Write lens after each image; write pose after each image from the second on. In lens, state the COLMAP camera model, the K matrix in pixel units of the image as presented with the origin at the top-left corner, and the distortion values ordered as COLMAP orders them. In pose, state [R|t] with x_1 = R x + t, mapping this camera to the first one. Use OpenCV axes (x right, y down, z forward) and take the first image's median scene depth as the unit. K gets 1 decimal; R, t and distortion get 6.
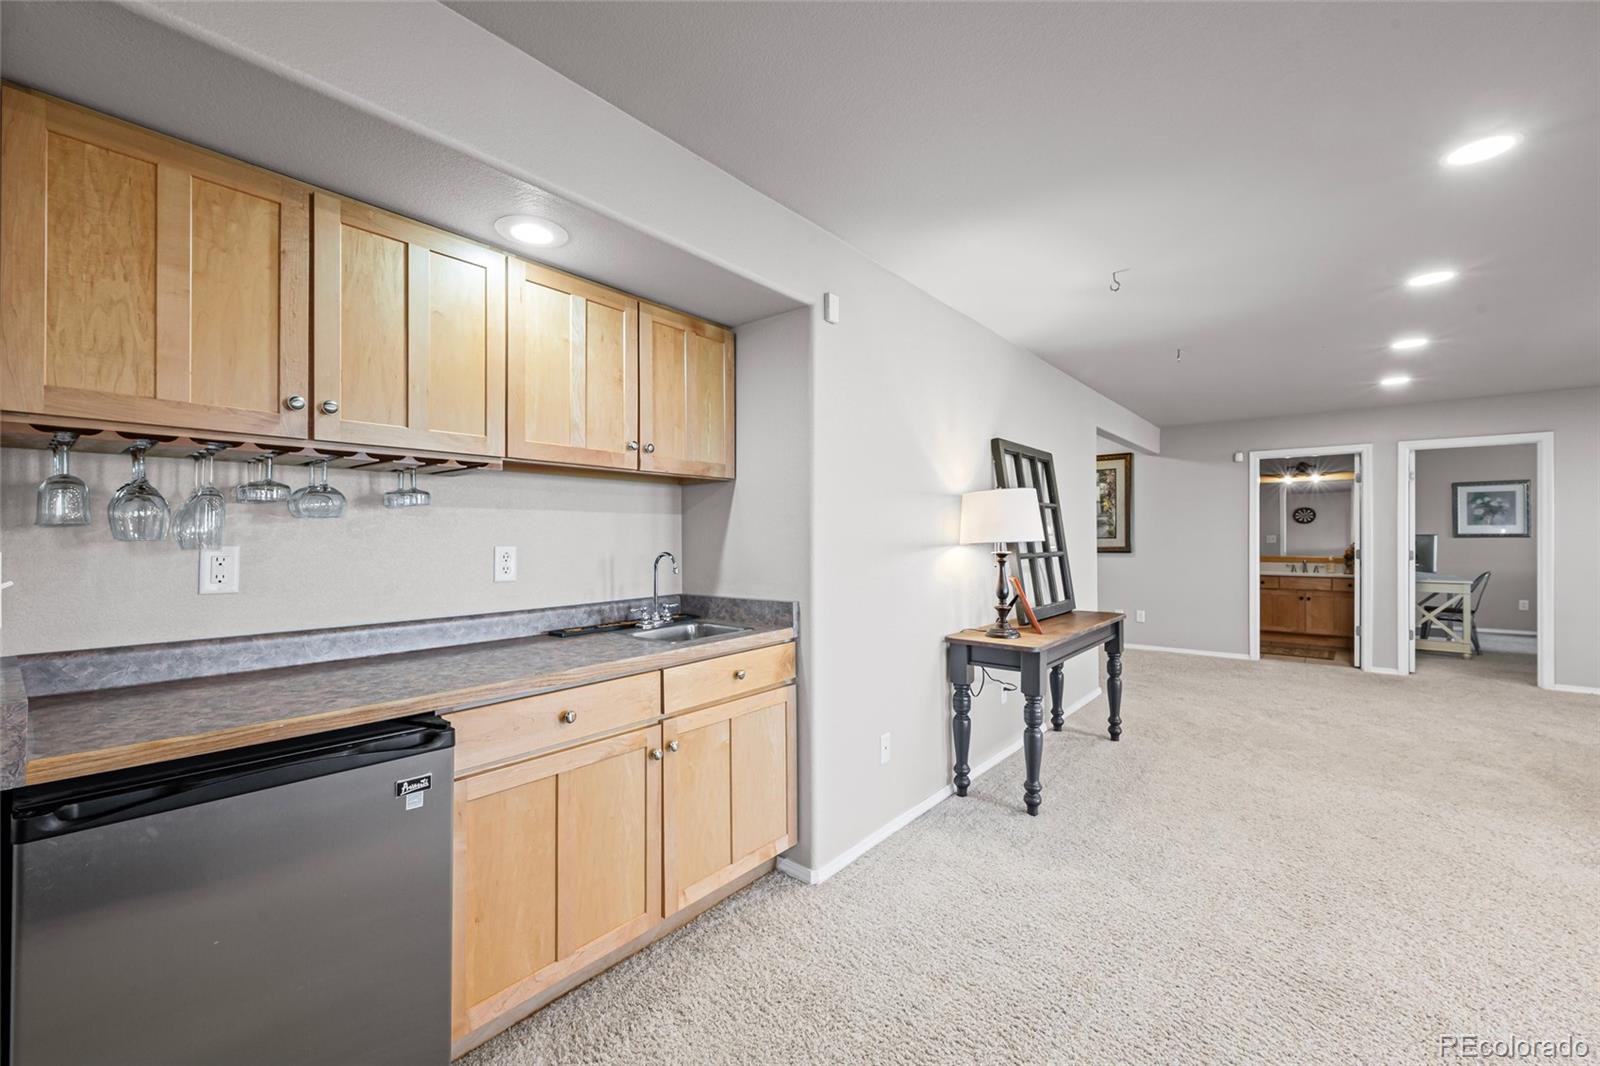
lens RADIAL K [[659.7, 0, 799.5], [0, 659.7, 531.2], [0, 0, 1]] dist [0.000809, 0.000336]
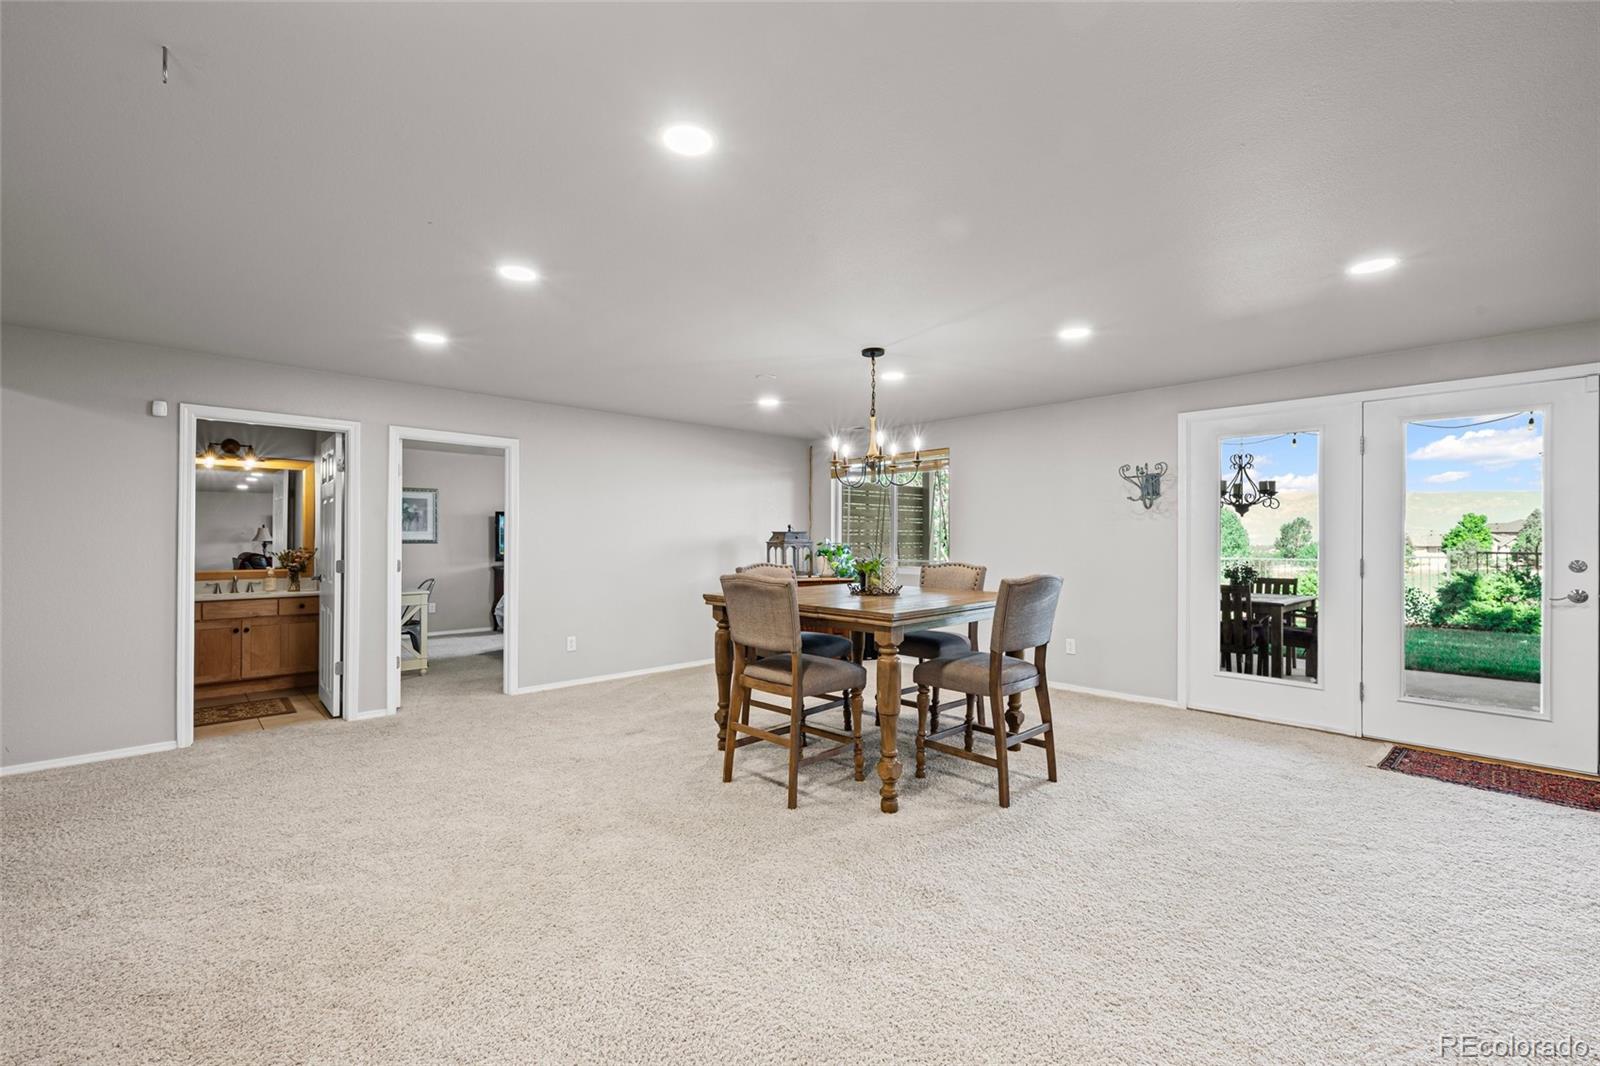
lens RADIAL K [[659.7, 0, 799.5], [0, 659.7, 531.2], [0, 0, 1]] dist [0.000809, 0.000336]
pose [[0.120017, 0.014791, 0.992662, 0.150071], [-0.004008, 0.999888, -0.014414, 0.003674], [-0.992764, -0.002249, 0.120062, 0.362205]]
